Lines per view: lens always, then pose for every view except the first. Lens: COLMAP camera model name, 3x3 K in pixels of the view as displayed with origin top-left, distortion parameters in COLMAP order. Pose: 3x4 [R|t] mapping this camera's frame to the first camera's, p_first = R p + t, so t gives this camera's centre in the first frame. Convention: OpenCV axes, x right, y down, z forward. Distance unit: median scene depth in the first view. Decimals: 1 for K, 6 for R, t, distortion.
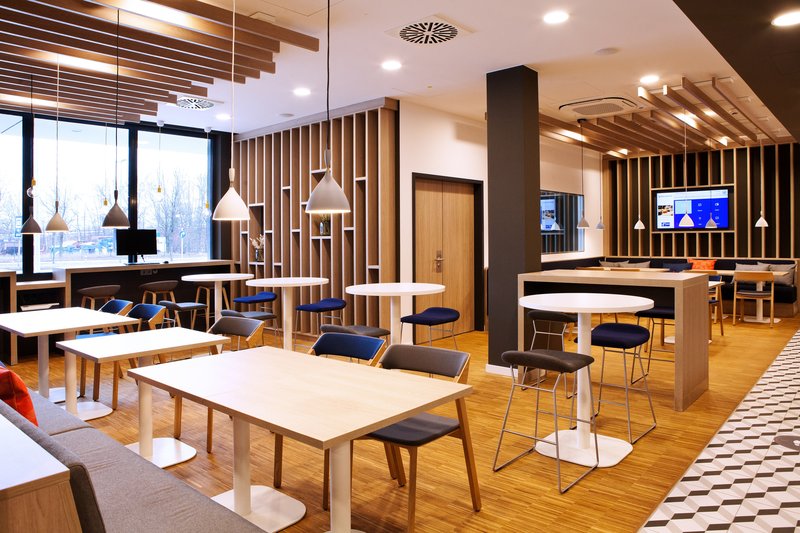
lens RADIAL K [[553.0, 0, 399.8], [0, 553.0, 234.0], [0, 0, 1]] dist [-0.071876, 0.045514]
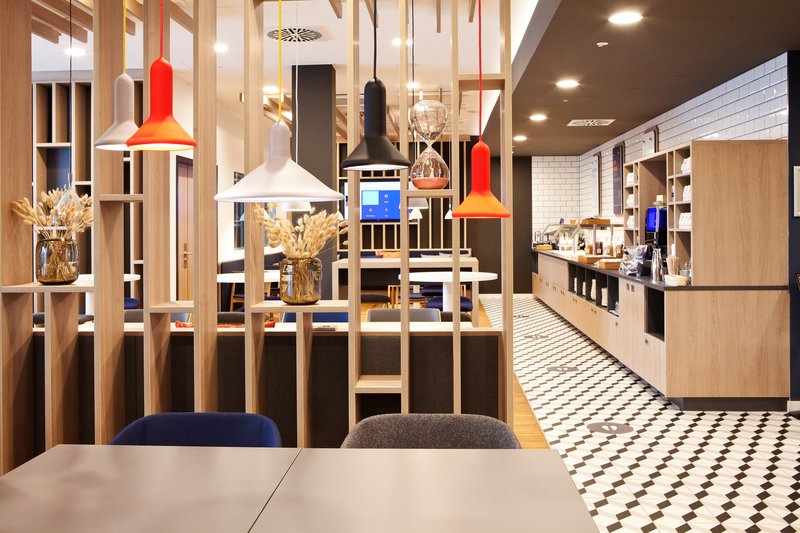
lens RADIAL K [[783.8, 0, 400.0], [0, 783.8, 266.5], [0, 0, 1]] dist [-0.088395, -0.004782]
pose [[0.785334, -0.027690, 0.618452, -0.343433], [-0.004206, 0.998738, 0.050057, 0.003011], [-0.619058, -0.041912, 0.784226, -0.147898]]
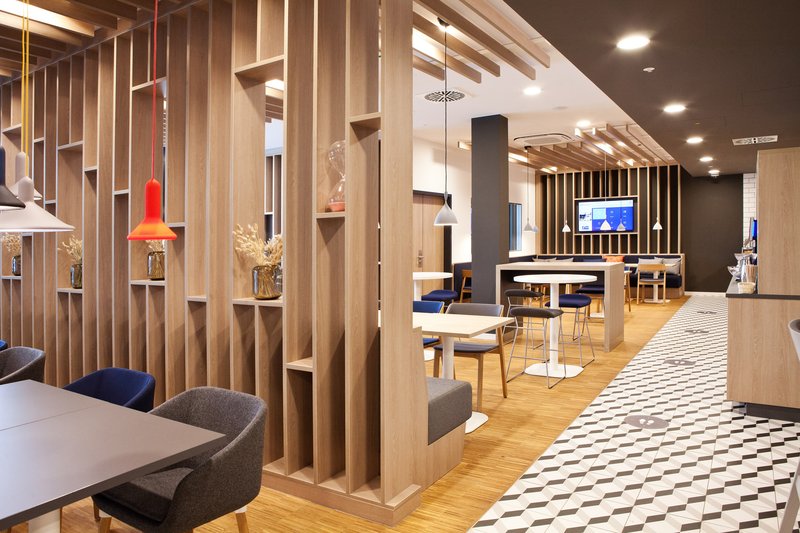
lens RADIAL K [[556.0, 0, 397.4], [0, 556.0, 257.2], [0, 0, 1]] dist [-0.068672, 0.003580]
pose [[0.989056, -0.014272, 0.146849, -0.133544], [0.009051, 0.999305, 0.036164, -0.000050], [-0.147263, -0.034439, 0.988498, -0.197124]]
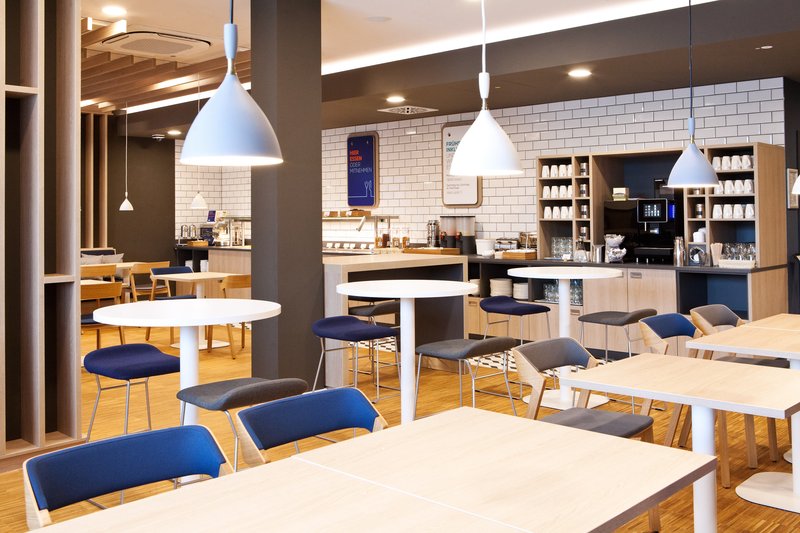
lens RADIAL K [[783.8, 0, 400.0], [0, 783.8, 266.5], [0, 0, 1]] dist [-0.088395, -0.004782]
pose [[0.039218, -0.049150, 0.998021, -0.498669], [-0.002988, 0.998779, 0.049304, 0.013126], [-0.999226, -0.004915, 0.039023, 0.492849]]
